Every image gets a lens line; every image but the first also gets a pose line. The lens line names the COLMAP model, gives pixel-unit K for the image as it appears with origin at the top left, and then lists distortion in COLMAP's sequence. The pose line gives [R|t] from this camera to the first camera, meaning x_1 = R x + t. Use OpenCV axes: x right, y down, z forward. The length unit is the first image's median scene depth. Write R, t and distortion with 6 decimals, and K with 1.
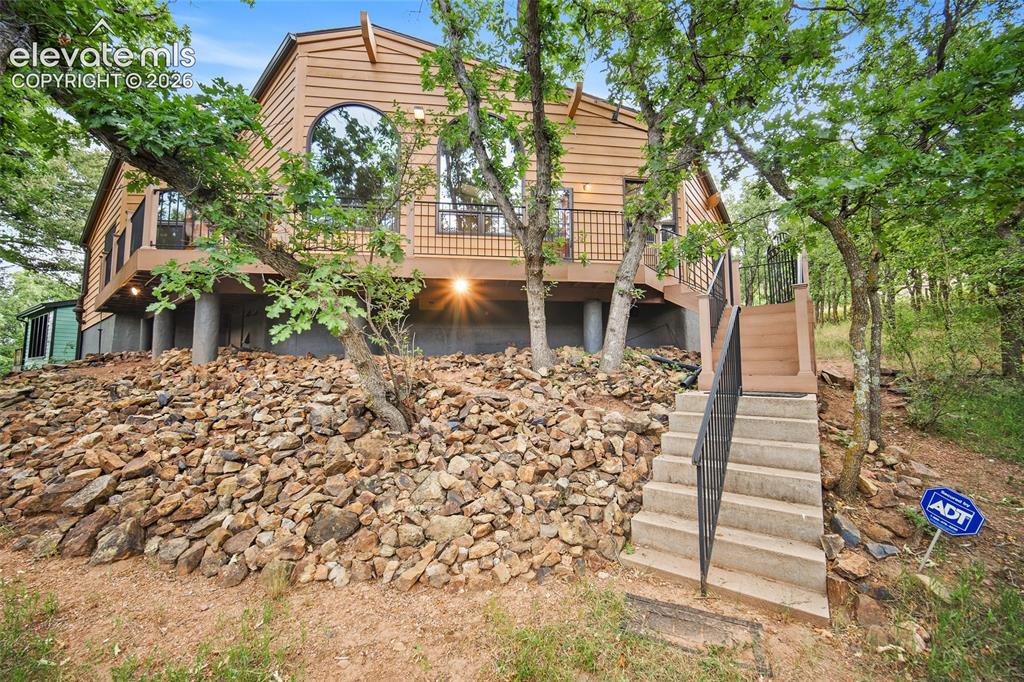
lens RADIAL K [[405.1, 0, 512.0], [0, 405.1, 343.1], [0, 0, 1]] dist [-0.003079, -0.000185]
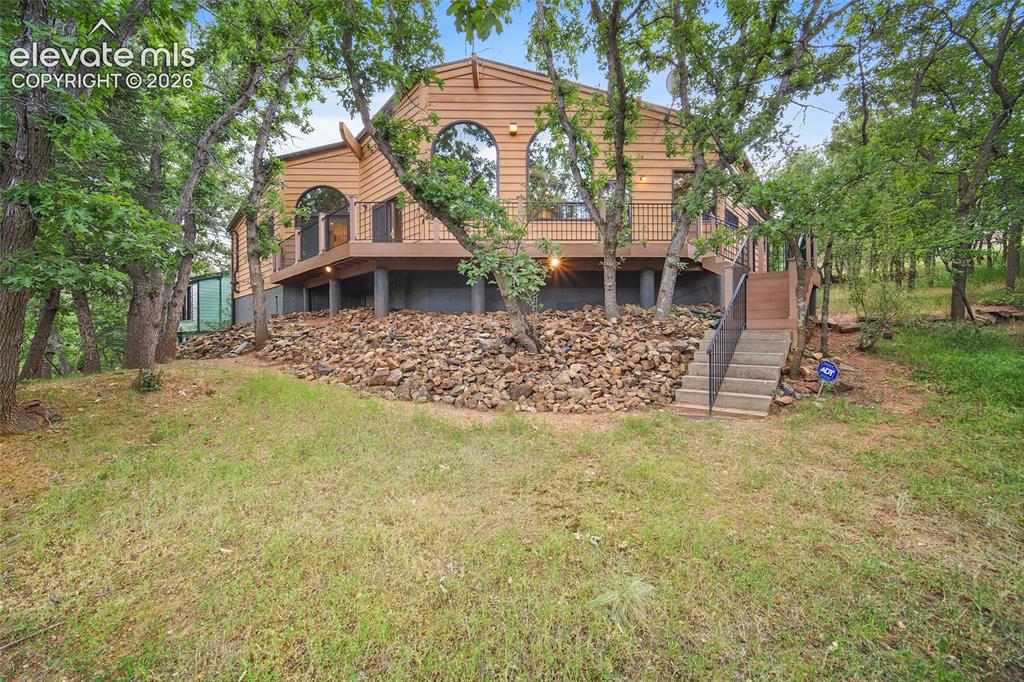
lens RADIAL K [[405.1, 0, 511.9], [0, 405.1, 342.7], [0, 0, 1]] dist [-0.003079, -0.000185]
pose [[0.995607, -0.001928, -0.093607, -0.204402], [0.009814, 0.996430, 0.083850, 0.031609], [0.093111, -0.084400, 0.992072, -0.658806]]
